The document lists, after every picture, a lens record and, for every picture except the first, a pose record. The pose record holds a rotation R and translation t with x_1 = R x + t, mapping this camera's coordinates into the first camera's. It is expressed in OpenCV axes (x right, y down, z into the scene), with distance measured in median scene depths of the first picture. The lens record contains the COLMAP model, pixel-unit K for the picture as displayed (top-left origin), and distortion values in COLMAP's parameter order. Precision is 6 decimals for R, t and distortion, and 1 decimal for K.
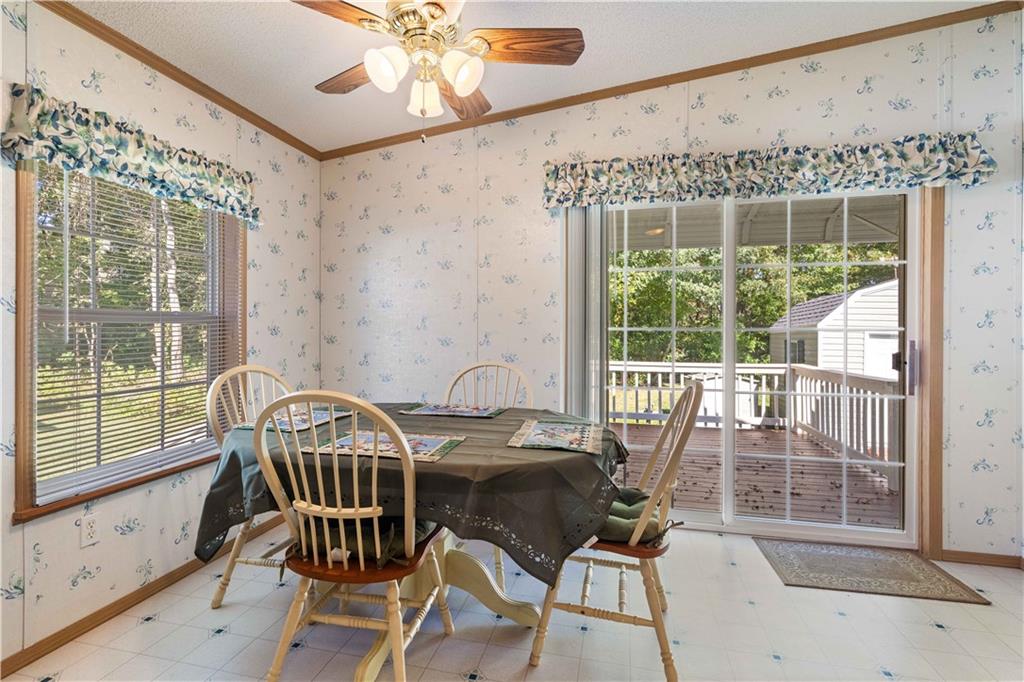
lens RADIAL K [[487.9, 0, 508.0], [0, 487.9, 331.8], [0, 0, 1]] dist [-0.003556, -0.000218]
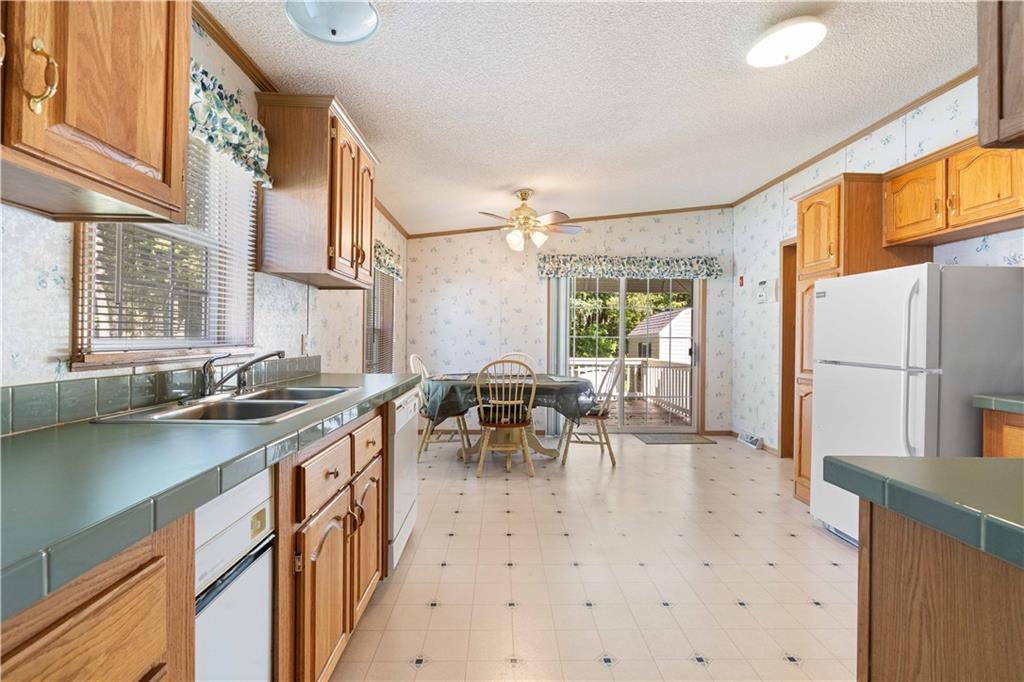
lens RADIAL K [[467.4, 0, 517.0], [0, 467.4, 334.9], [0, 0, 1]] dist [-0.003035, -0.000315]
pose [[0.963816, 0.005975, 0.266501, -0.554063], [-0.005643, 0.999982, -0.002014, -0.009229], [-0.266508, 0.000437, 0.963833, -0.876959]]
